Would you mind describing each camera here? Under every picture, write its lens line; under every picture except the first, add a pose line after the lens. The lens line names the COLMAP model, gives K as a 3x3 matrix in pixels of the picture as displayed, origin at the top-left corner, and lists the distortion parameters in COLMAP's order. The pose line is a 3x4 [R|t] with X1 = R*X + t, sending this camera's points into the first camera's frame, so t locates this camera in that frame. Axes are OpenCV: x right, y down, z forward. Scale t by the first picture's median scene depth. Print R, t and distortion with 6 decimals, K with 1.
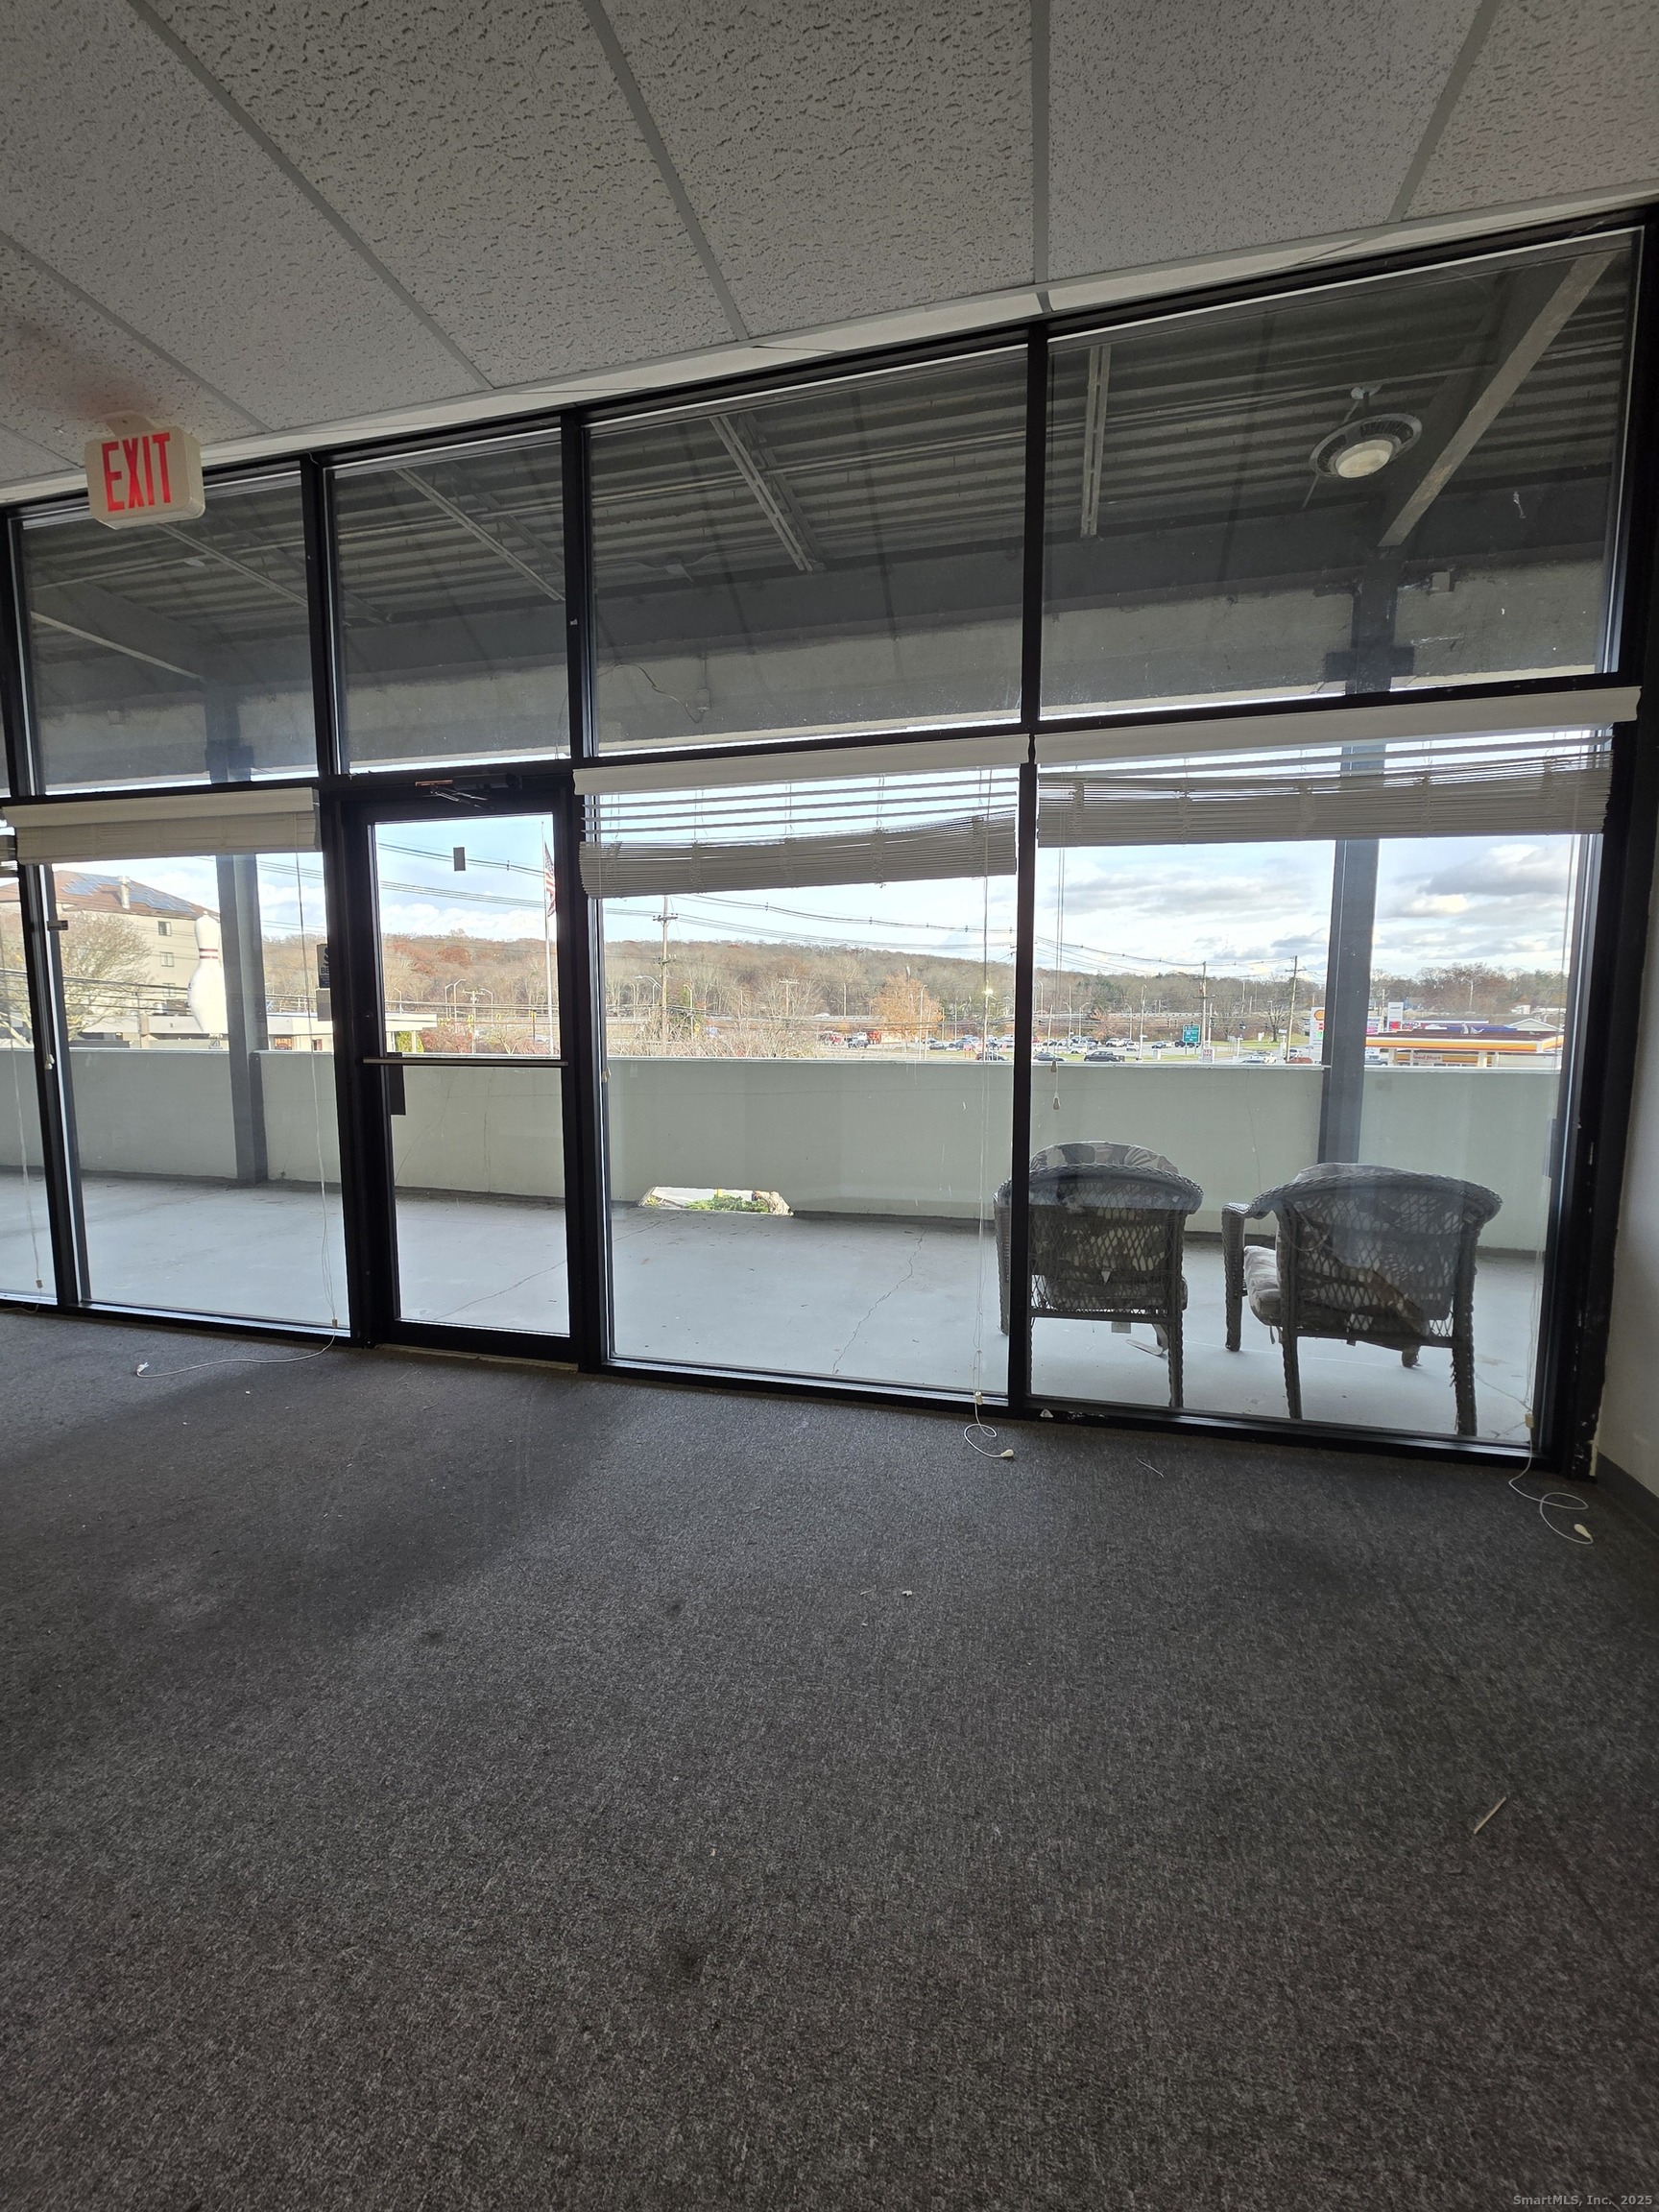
lens RADIAL K [[878.4, 0, 831.4], [0, 878.4, 1098.3], [0, 0, 1]] dist [0.002337, 0.000261]
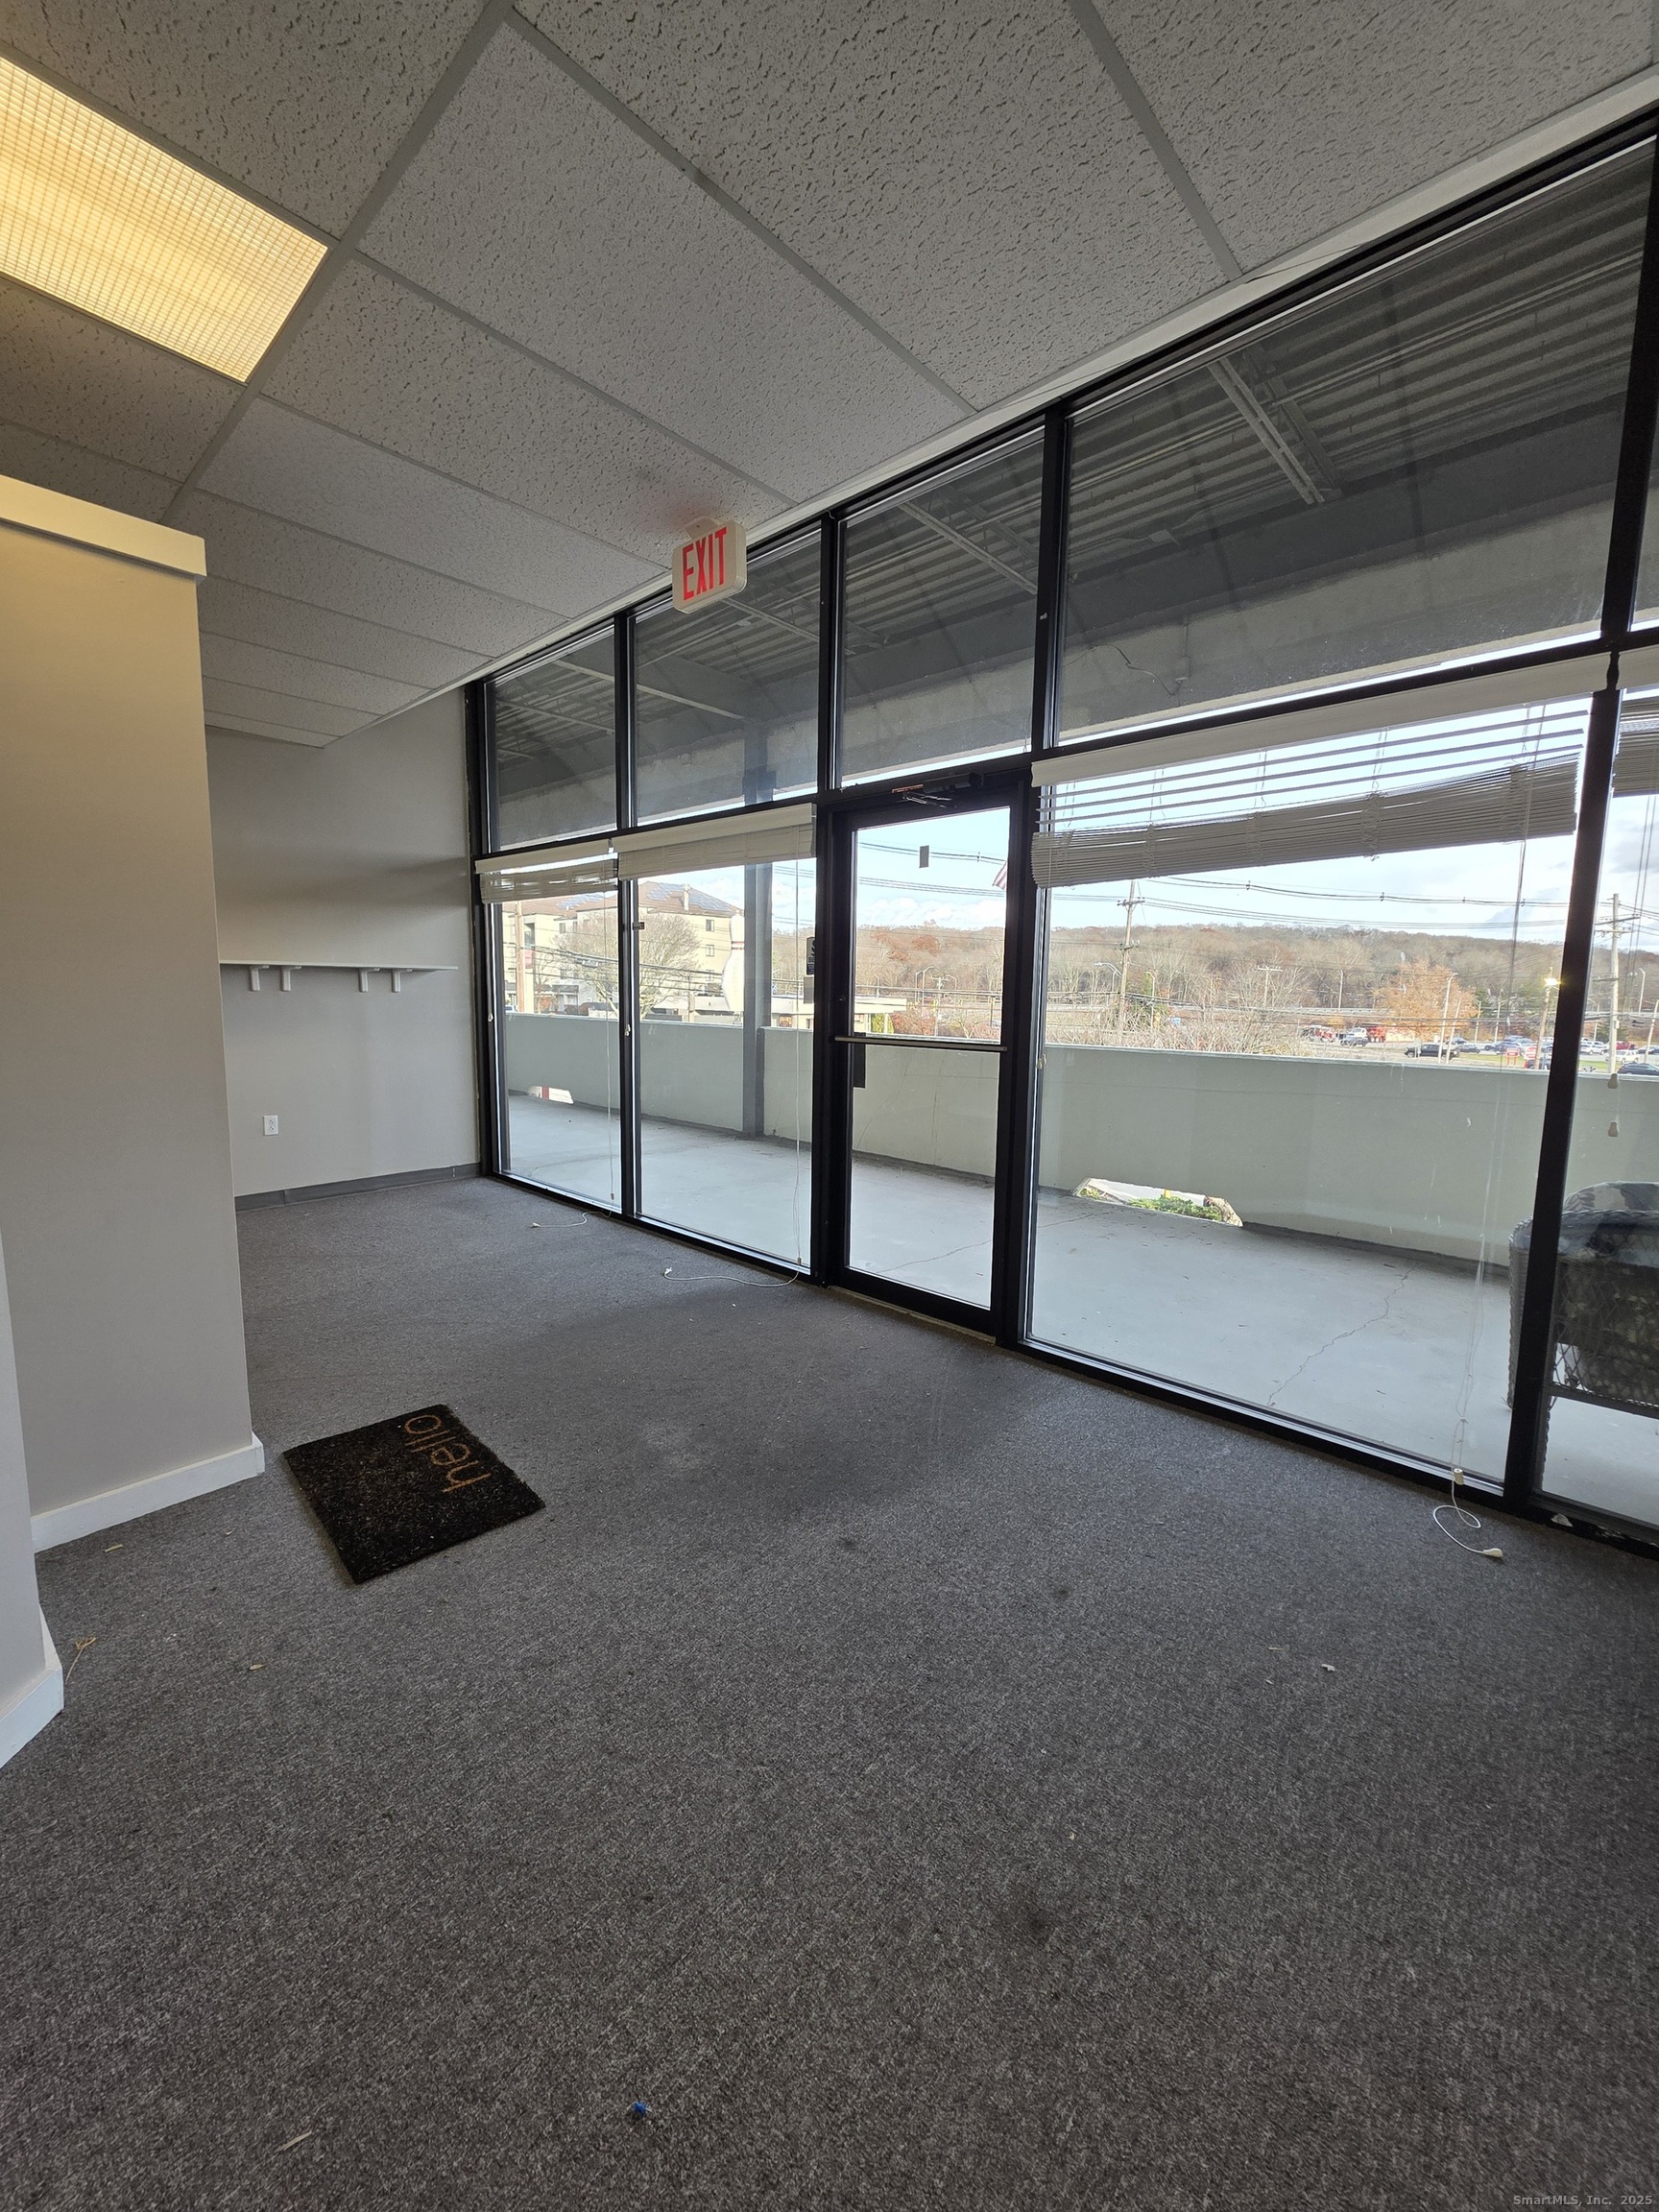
lens RADIAL K [[879.3, 0, 830.4], [0, 879.3, 1098.6], [0, 0, 1]] dist [0.002182, -0.000161]
pose [[0.874129, 0.072817, -0.480205, 0.021697], [-0.065679, 0.997338, 0.031676, -0.000199], [0.481233, 0.003851, 0.876584, -0.010212]]
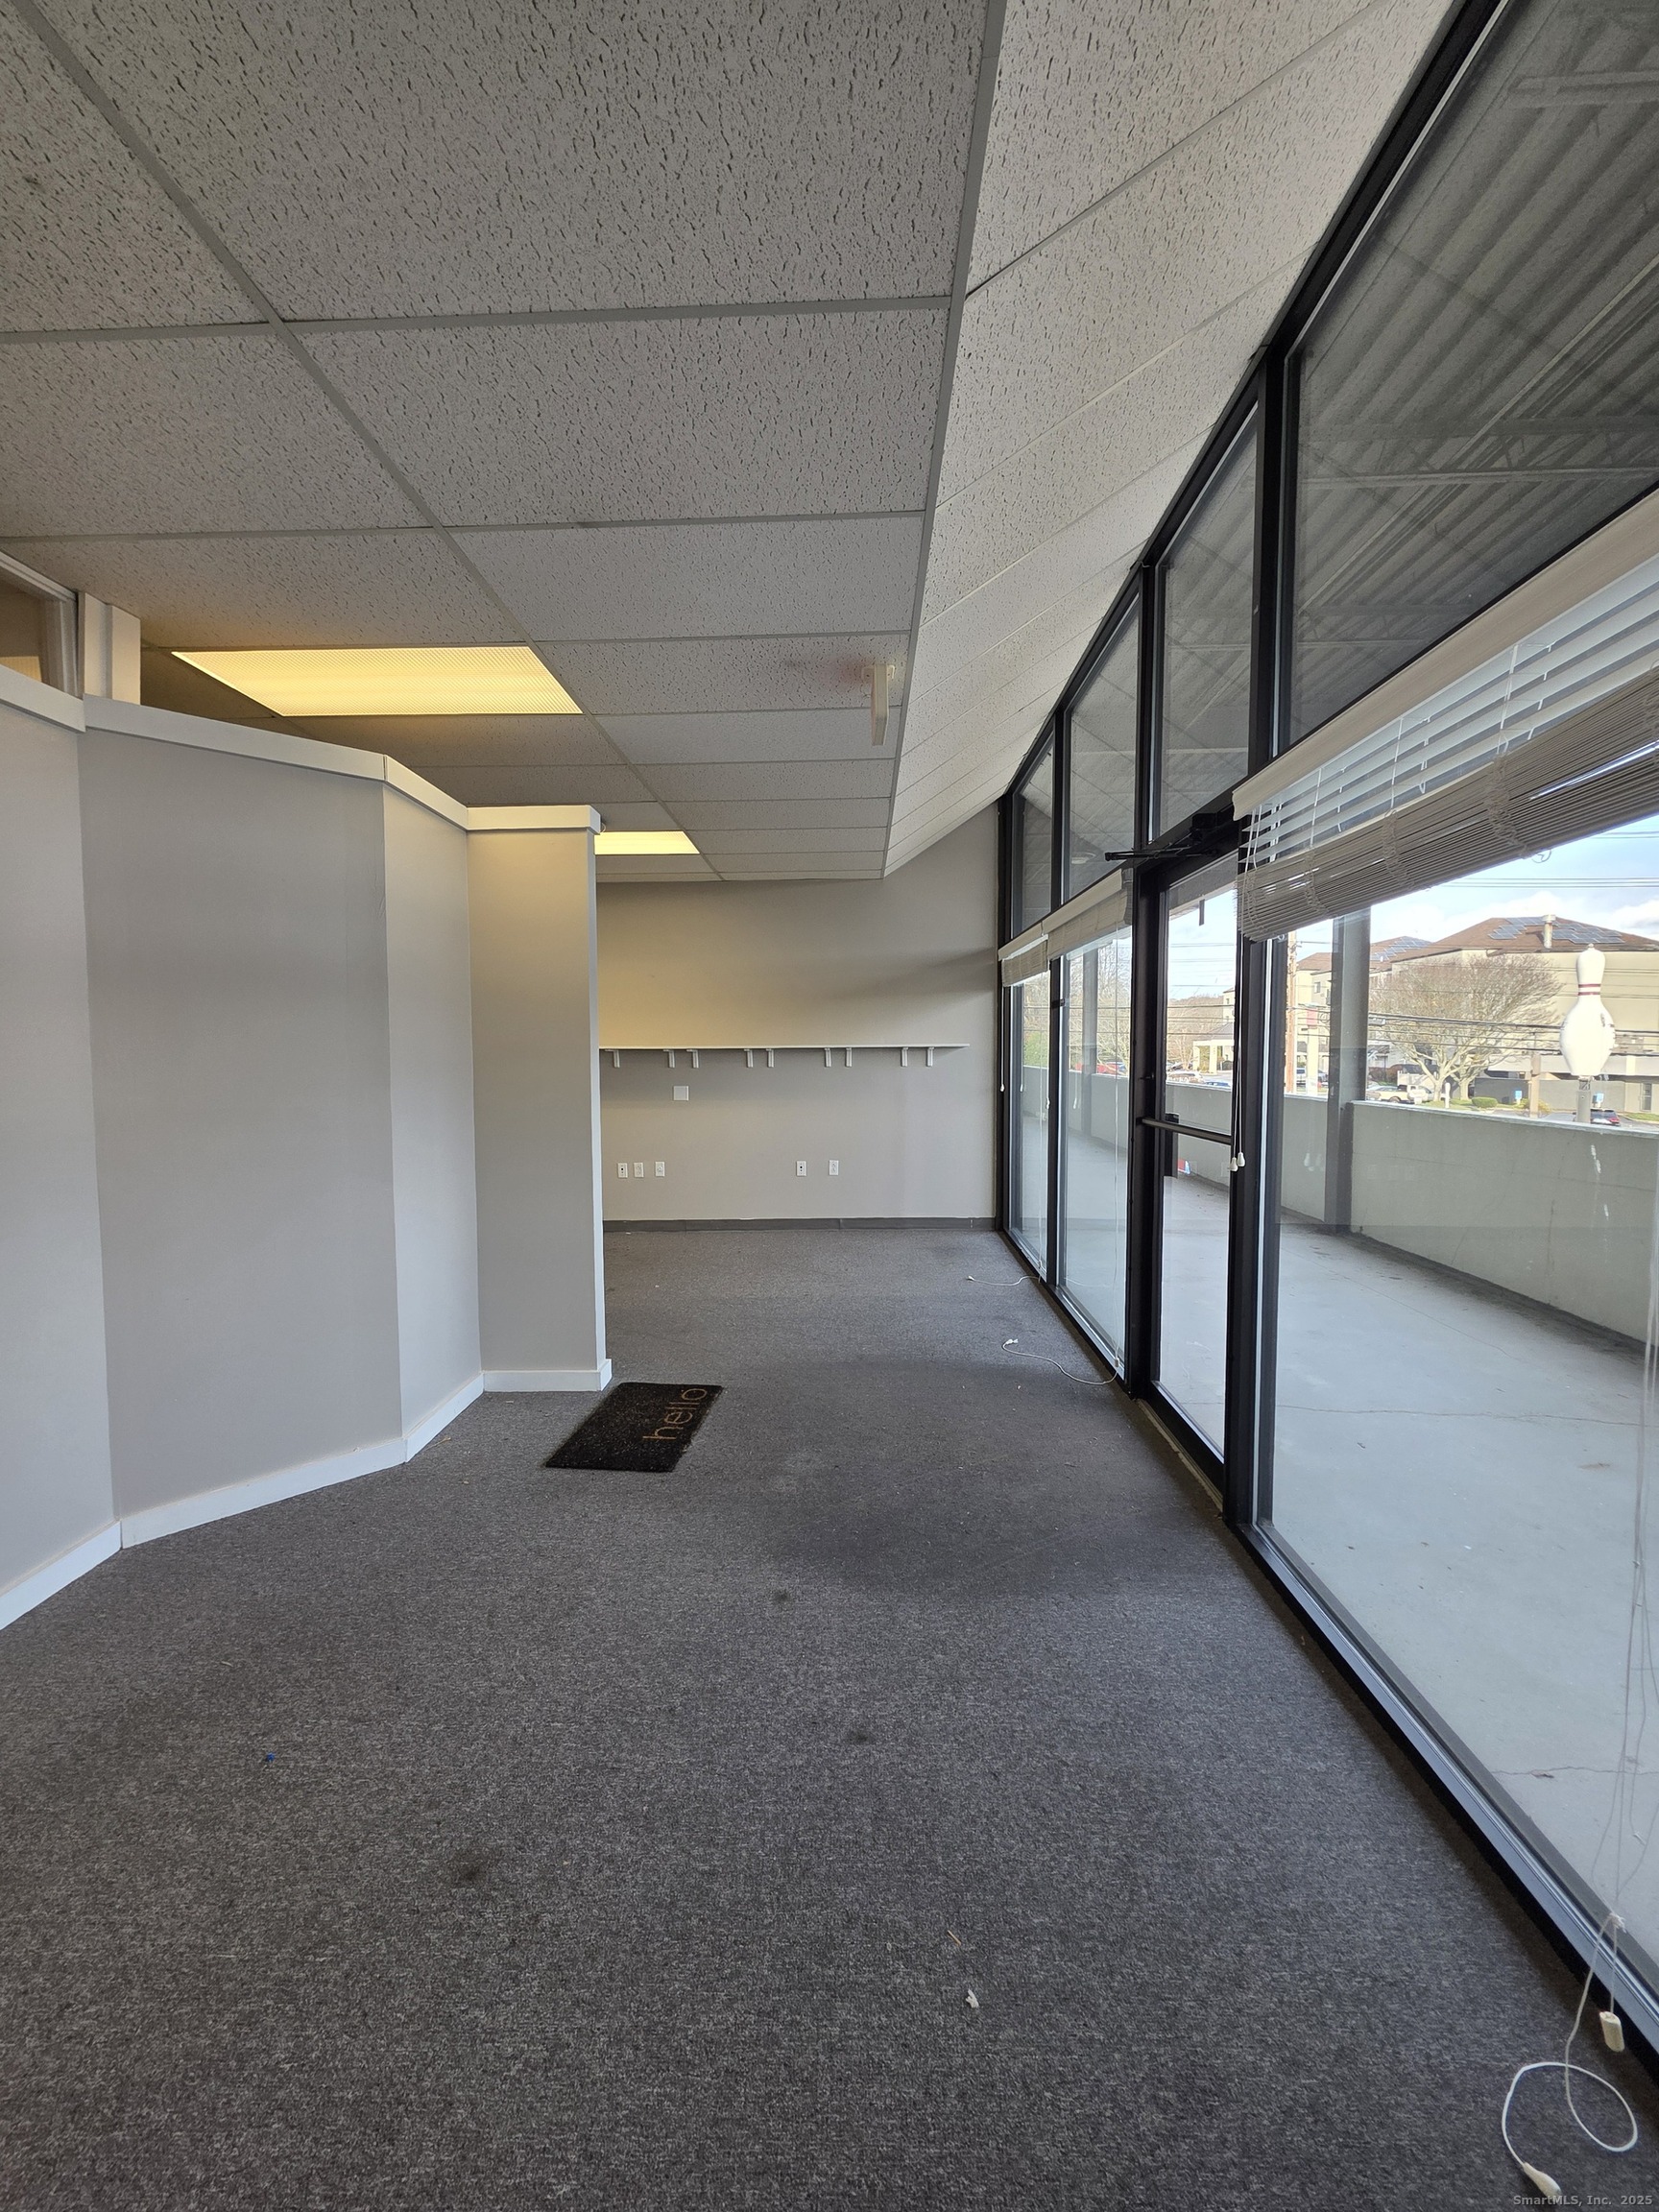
lens RADIAL K [[880.7, 0, 829.6], [0, 880.7, 1099.4], [0, 0, 1]] dist [0.001065, 0.000365]
pose [[0.203287, 0.054490, -0.977602, 0.449837], [-0.095173, 0.994822, 0.035659, -0.076741], [0.974483, 0.085792, 0.207420, 0.474198]]
